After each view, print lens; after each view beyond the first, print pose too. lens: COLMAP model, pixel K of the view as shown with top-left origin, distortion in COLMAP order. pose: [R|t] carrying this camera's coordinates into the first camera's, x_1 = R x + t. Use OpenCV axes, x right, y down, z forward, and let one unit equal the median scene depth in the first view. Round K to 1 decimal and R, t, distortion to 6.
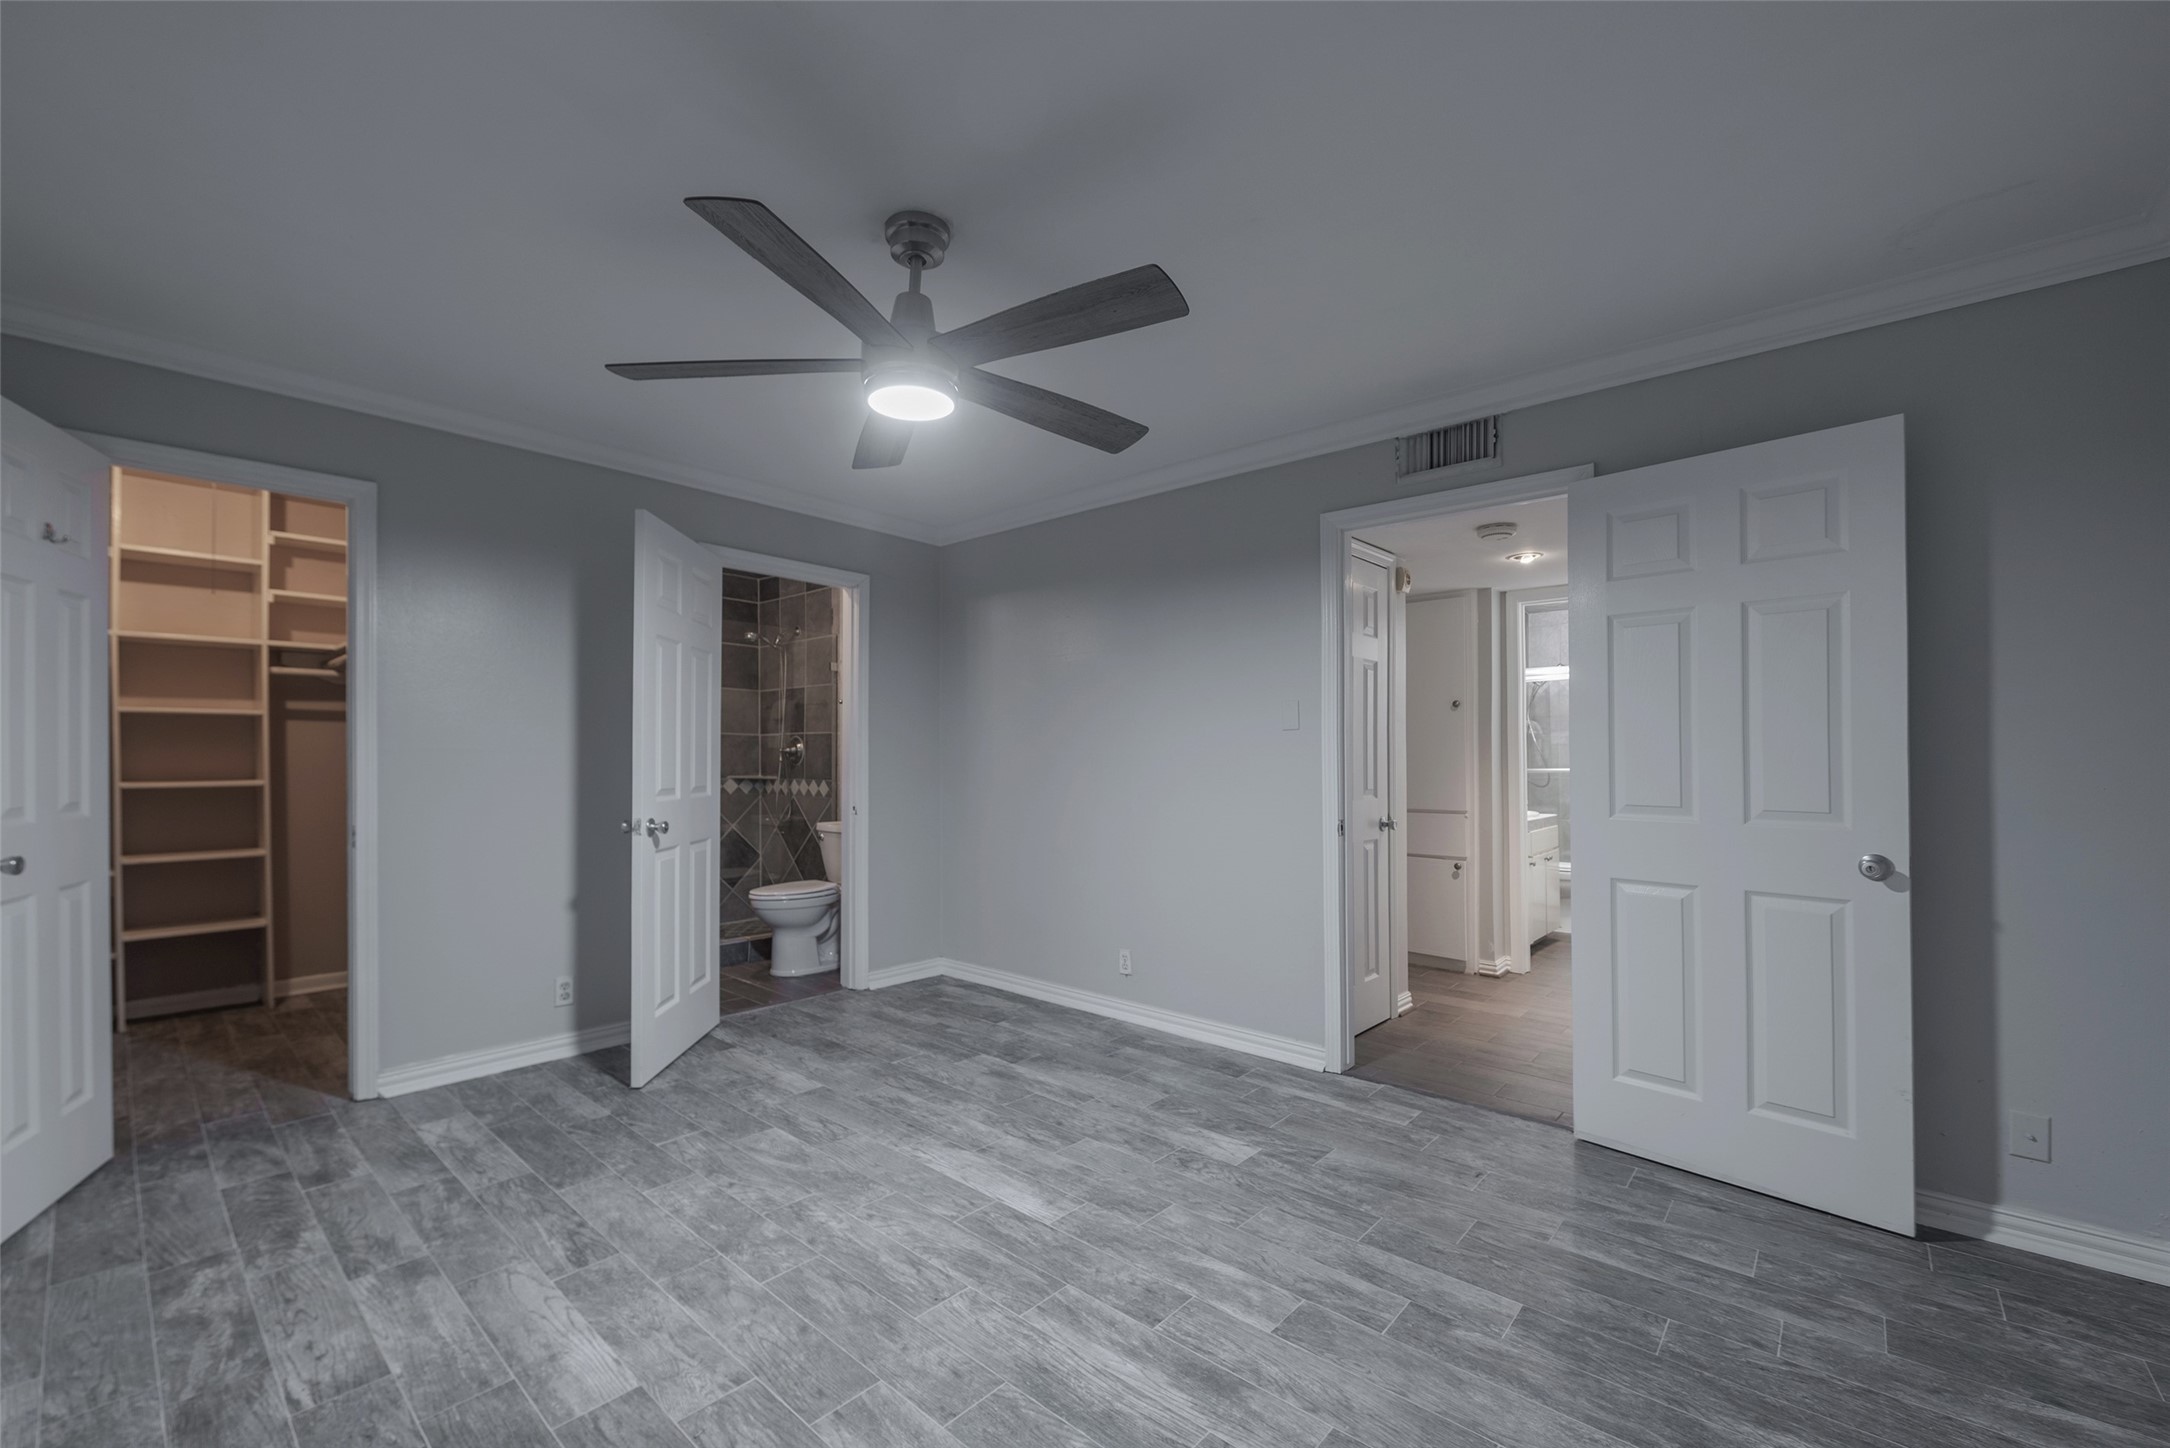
lens RADIAL K [[922.9, 0, 1074.0], [0, 922.9, 736.4], [0, 0, 1]] dist [0.000537, 0.000088]
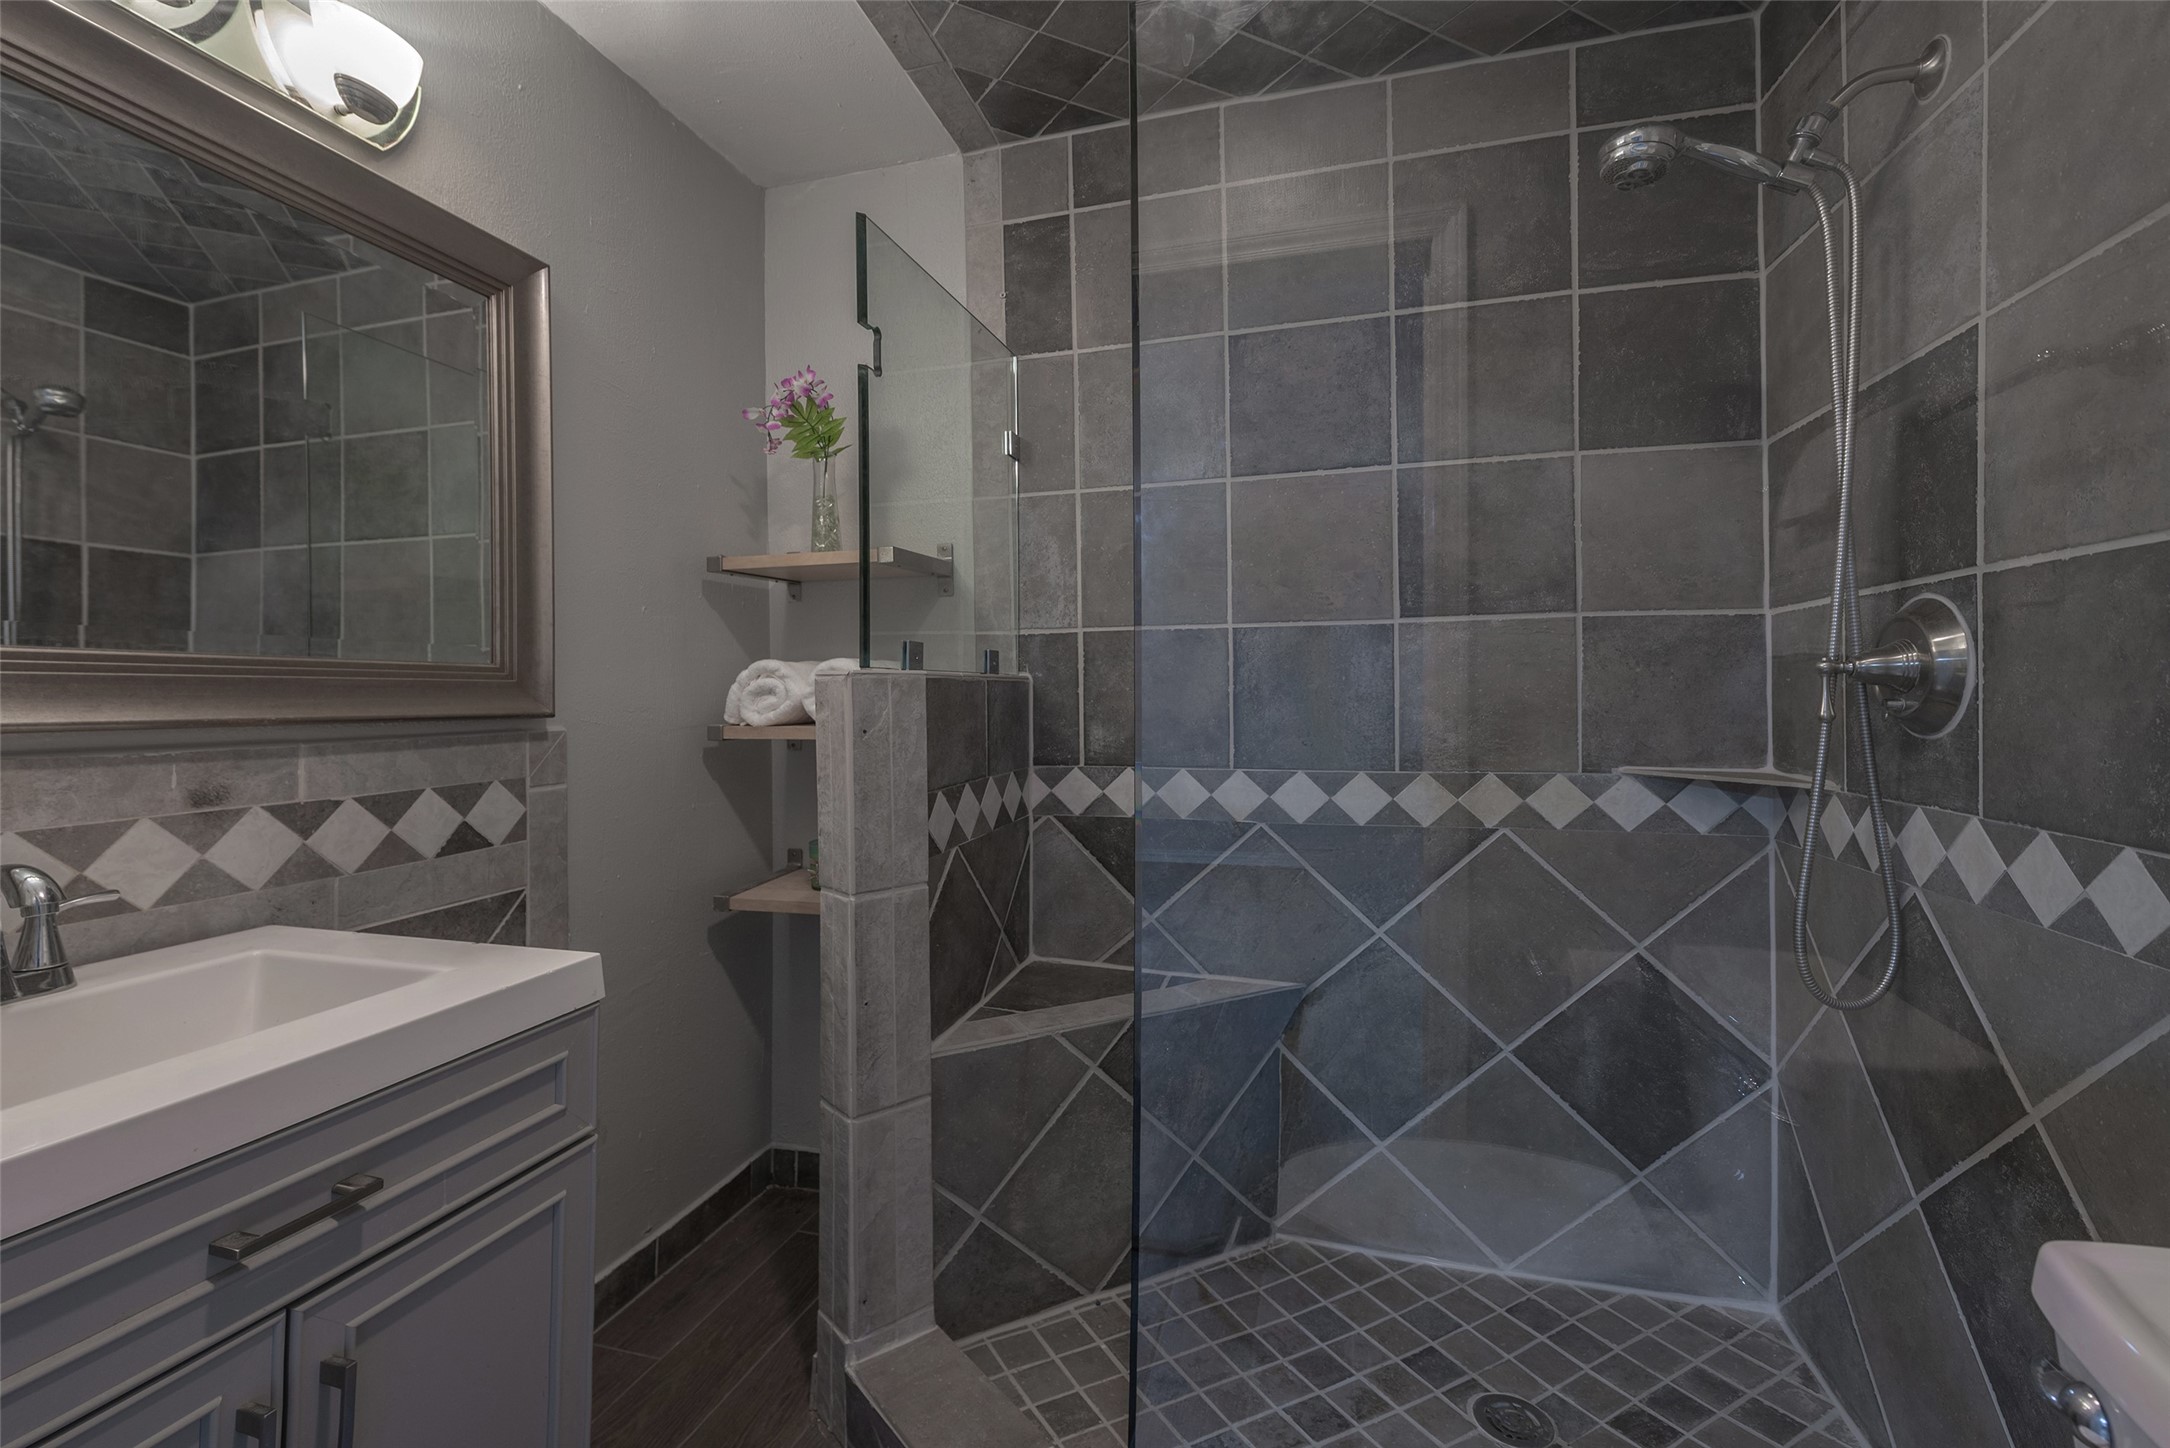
lens RADIAL K [[912.6, 0, 1084.4], [0, 912.6, 687.1], [0, 0, 1]] dist [0.000820, 0.000115]
pose [[0.437724, 0.001612, -0.899108, -0.203464], [0.013128, 0.999880, 0.008184, 0.015725], [0.899014, -0.015386, 0.437650, 0.750046]]
